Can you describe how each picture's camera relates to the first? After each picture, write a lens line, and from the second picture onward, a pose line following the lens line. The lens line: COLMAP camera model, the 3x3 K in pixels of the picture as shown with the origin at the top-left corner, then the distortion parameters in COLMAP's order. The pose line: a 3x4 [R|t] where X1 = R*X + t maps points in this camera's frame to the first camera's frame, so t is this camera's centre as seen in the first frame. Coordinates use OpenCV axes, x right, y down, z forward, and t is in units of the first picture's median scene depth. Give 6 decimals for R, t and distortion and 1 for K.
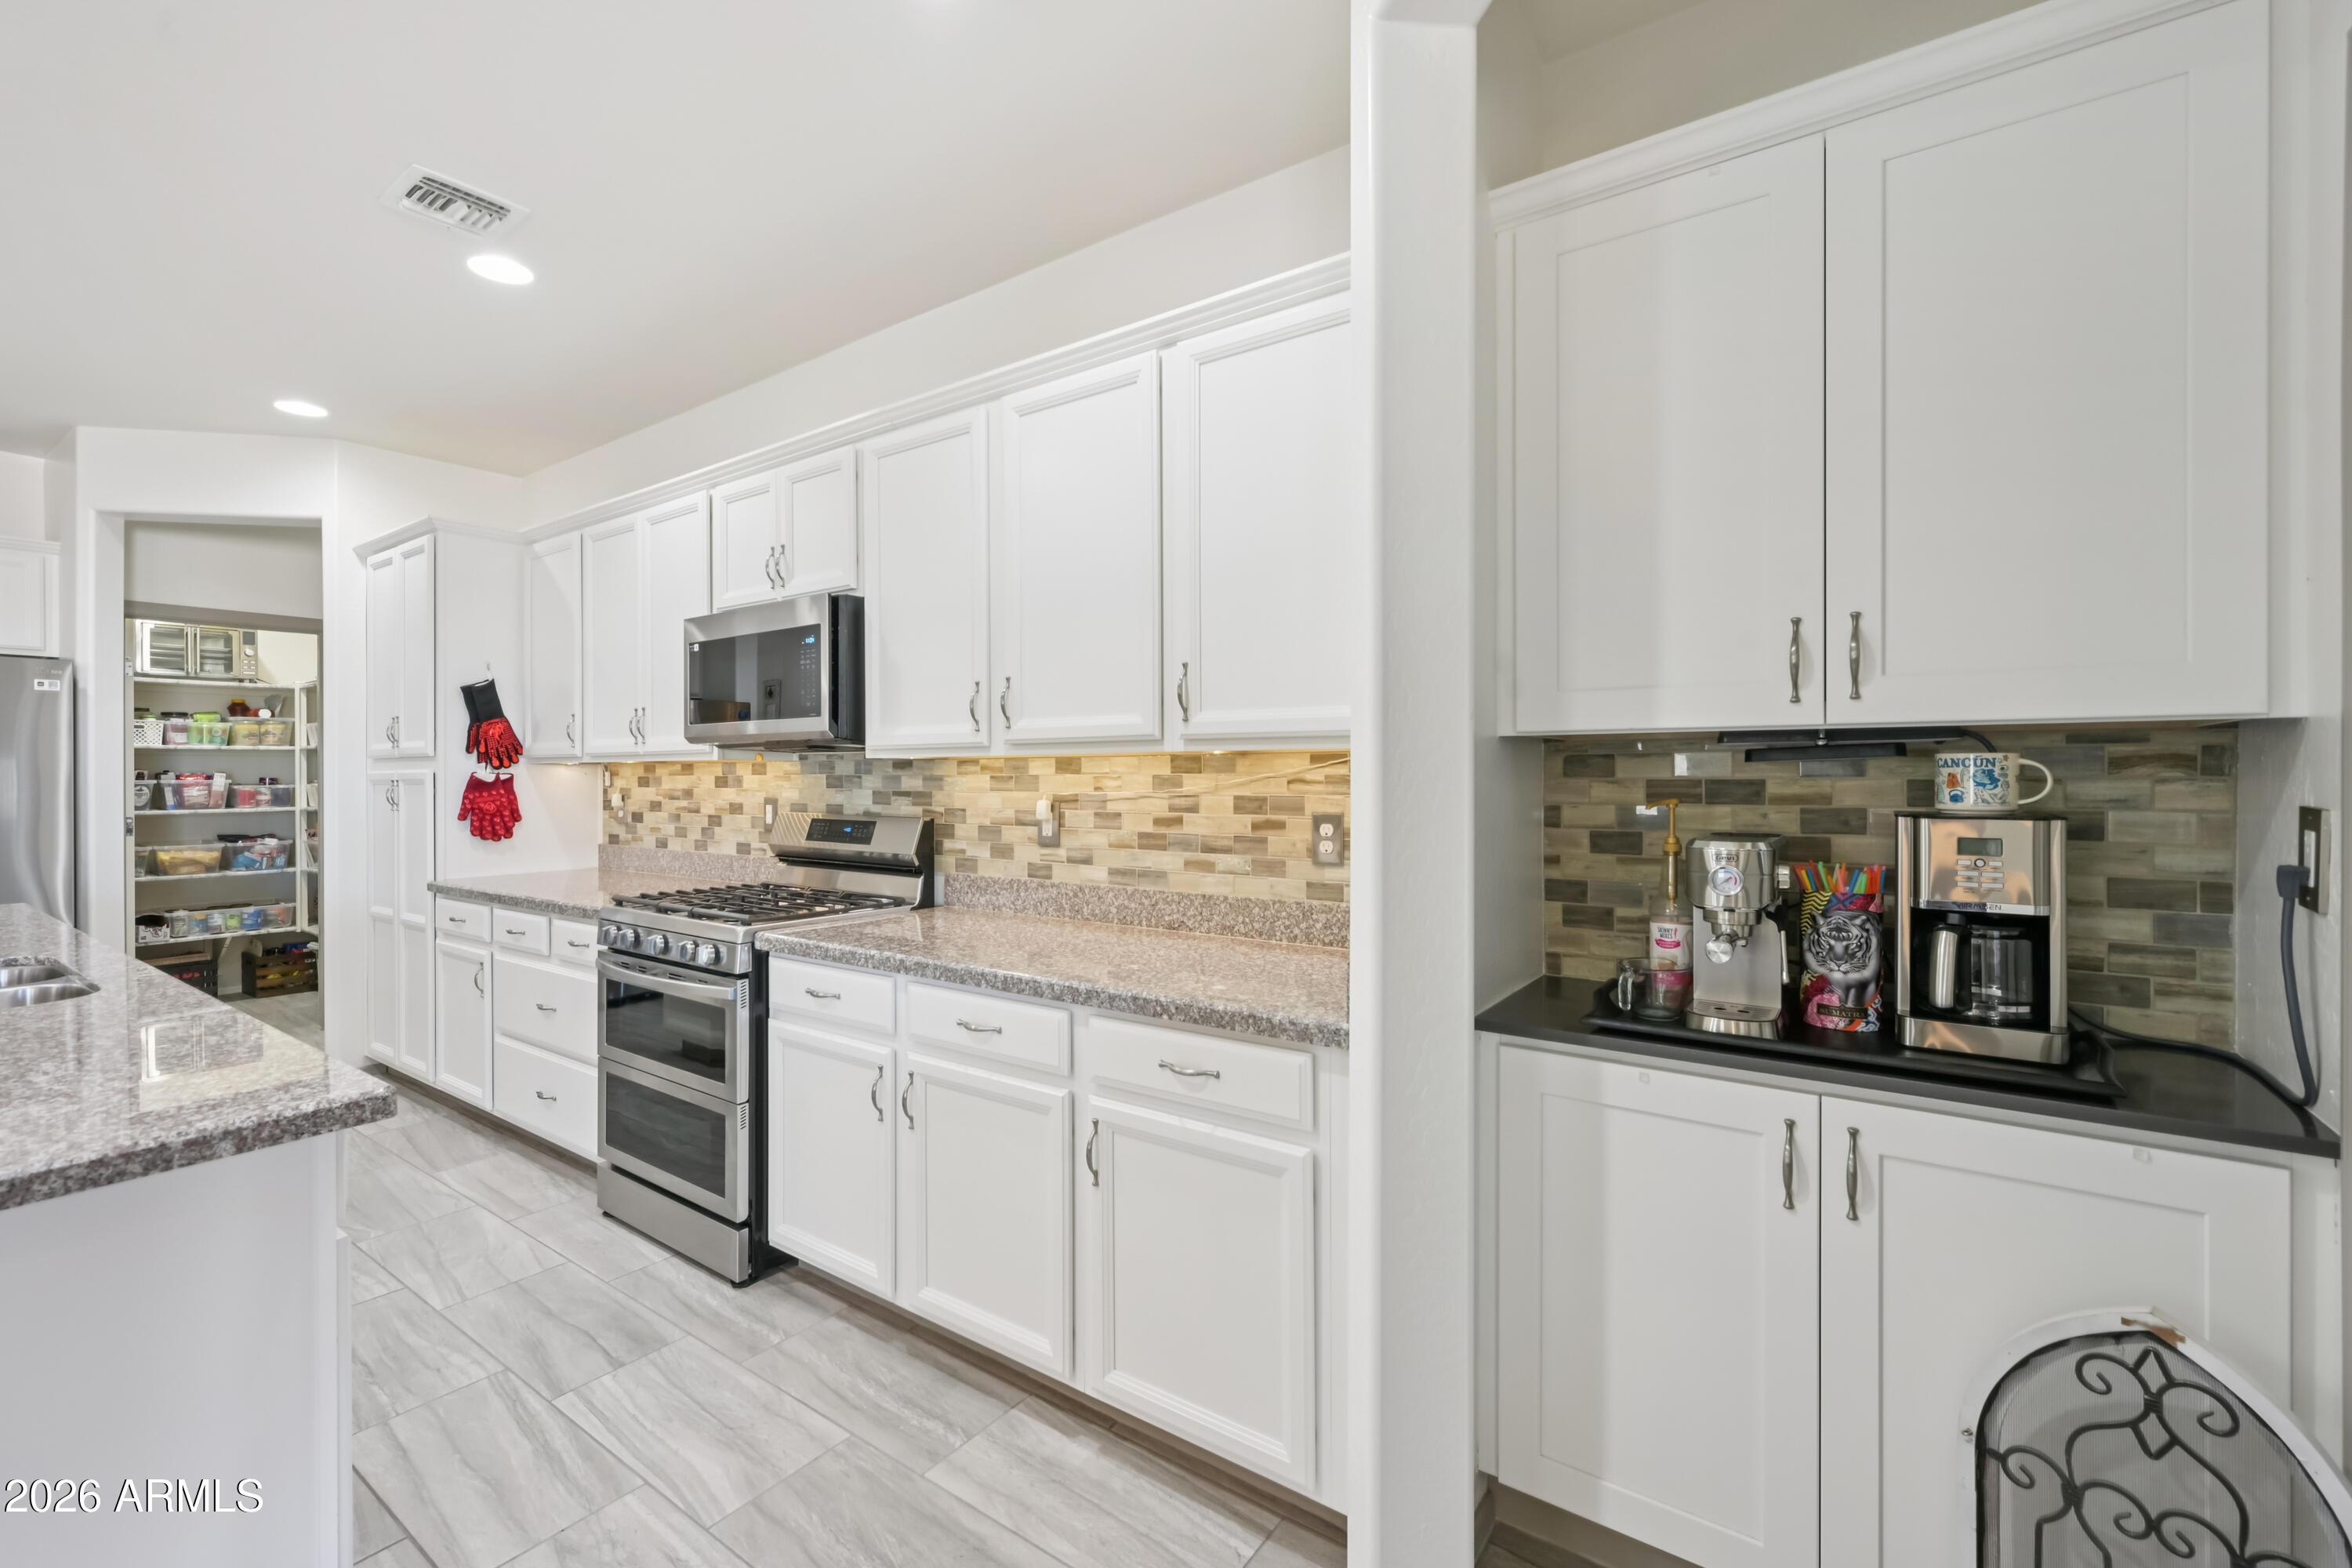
lens RADIAL K [[997.1, 0, 1154.6], [0, 997.1, 765.5], [0, 0, 1]] dist [0.002113, -0.000344]
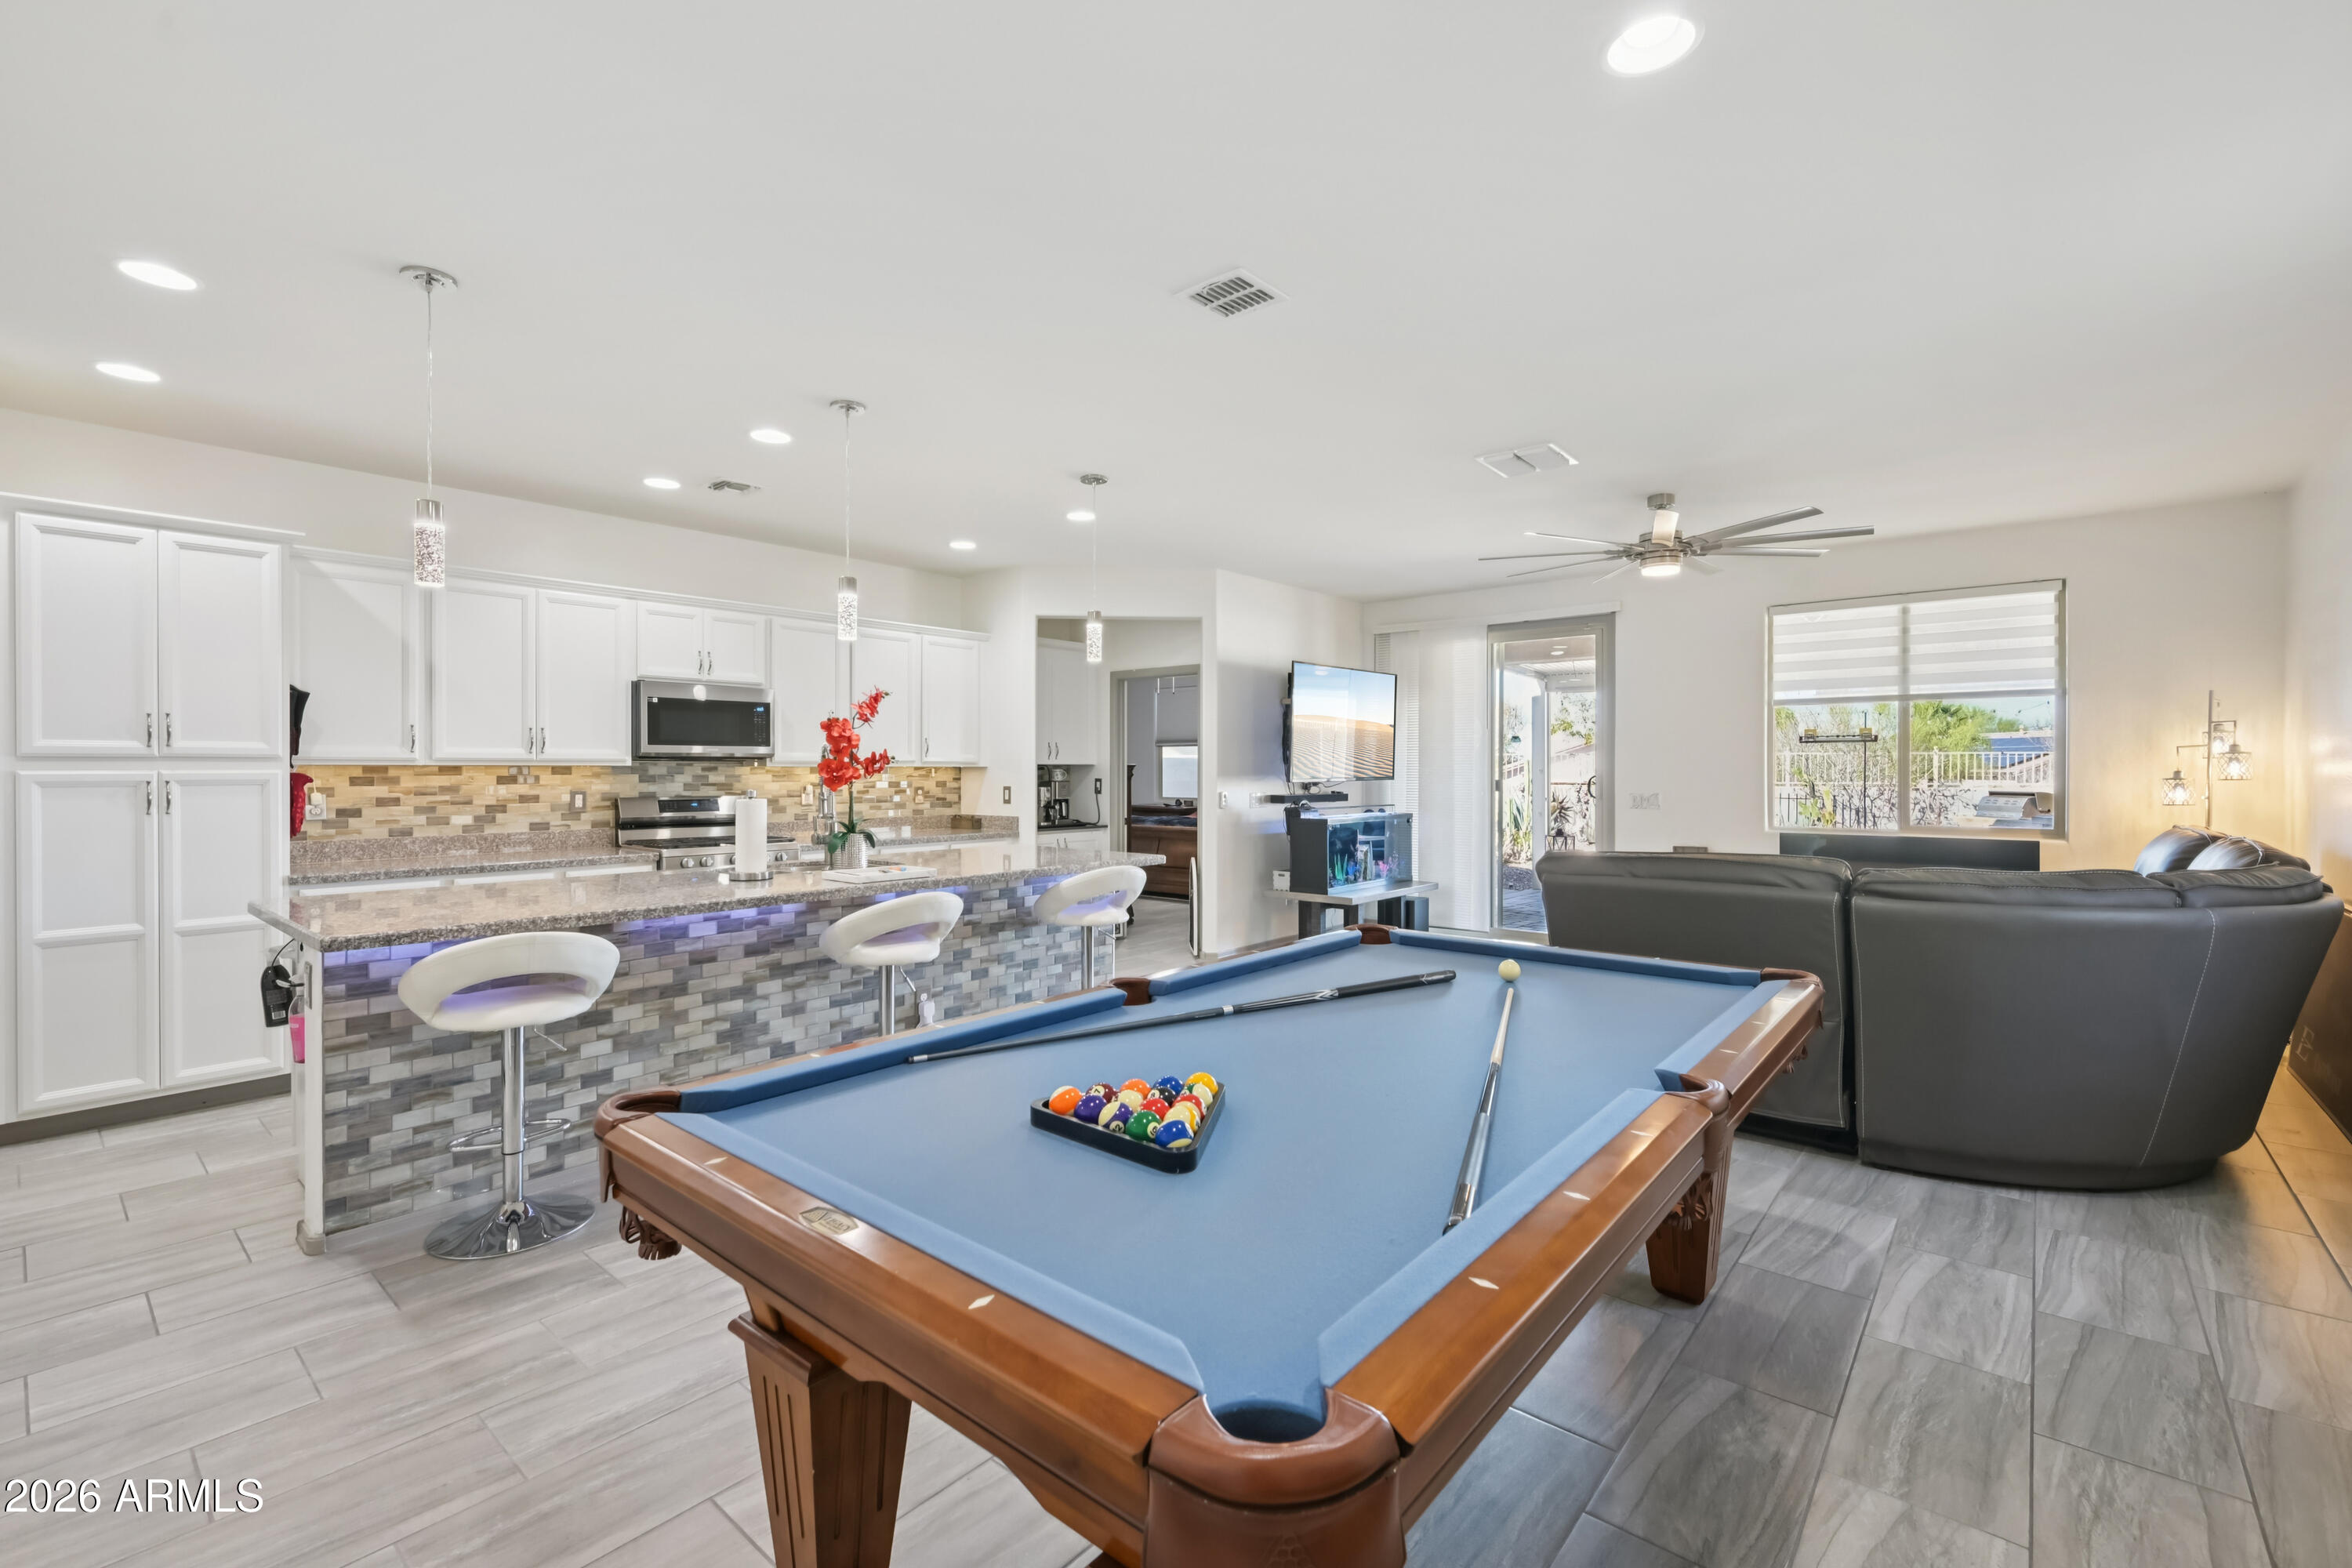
lens RADIAL K [[997.1, 0, 1159.2], [0, 997.1, 772.9], [0, 0, 1]] dist [0.002113, -0.000344]
pose [[0.077064, 0.000451, 0.997026, -1.950269], [-0.008104, 0.999967, 0.000174, -0.001035], [-0.996993, -0.008093, 0.077065, 0.011626]]
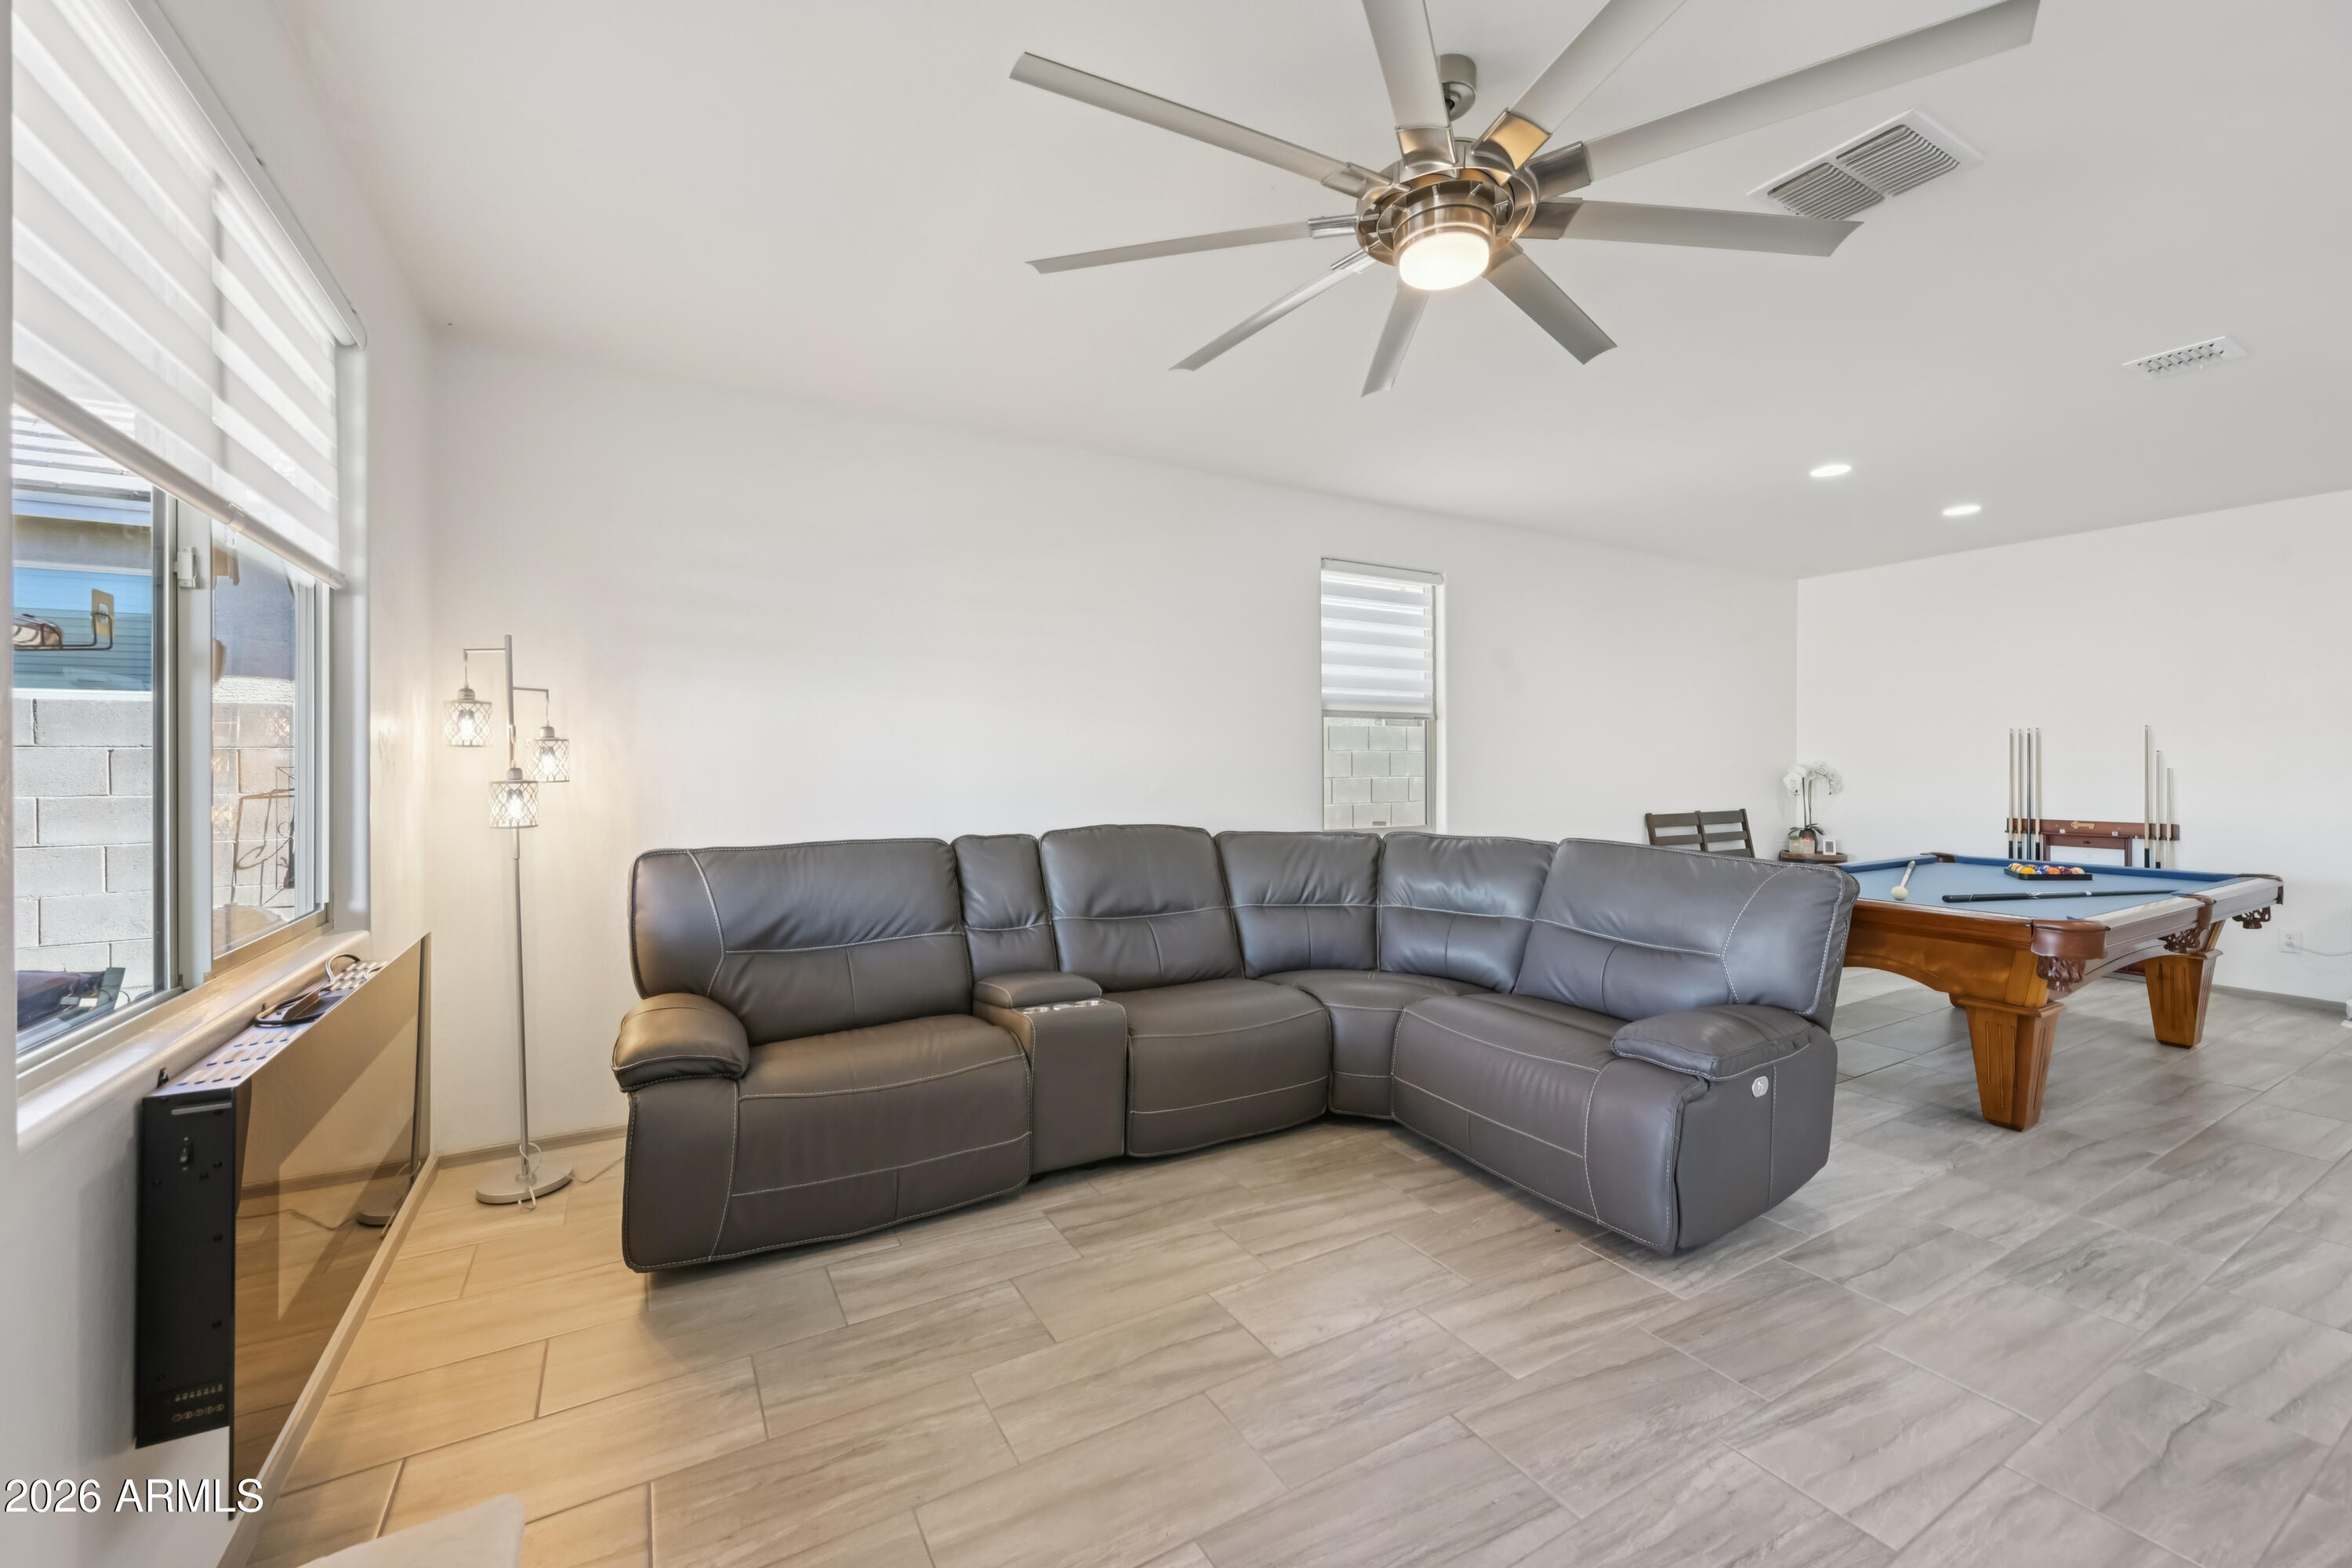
lens RADIAL K [[930.7, 0, 1173.0], [0, 930.7, 764.6], [0, 0, 1]] dist [0.000465, 0.000032]
pose [[-0.408692, 0.006626, -0.912648, 0.254156], [0.010969, 0.999937, 0.002348, -0.014516], [0.912606, -0.009051, -0.408739, -0.564145]]
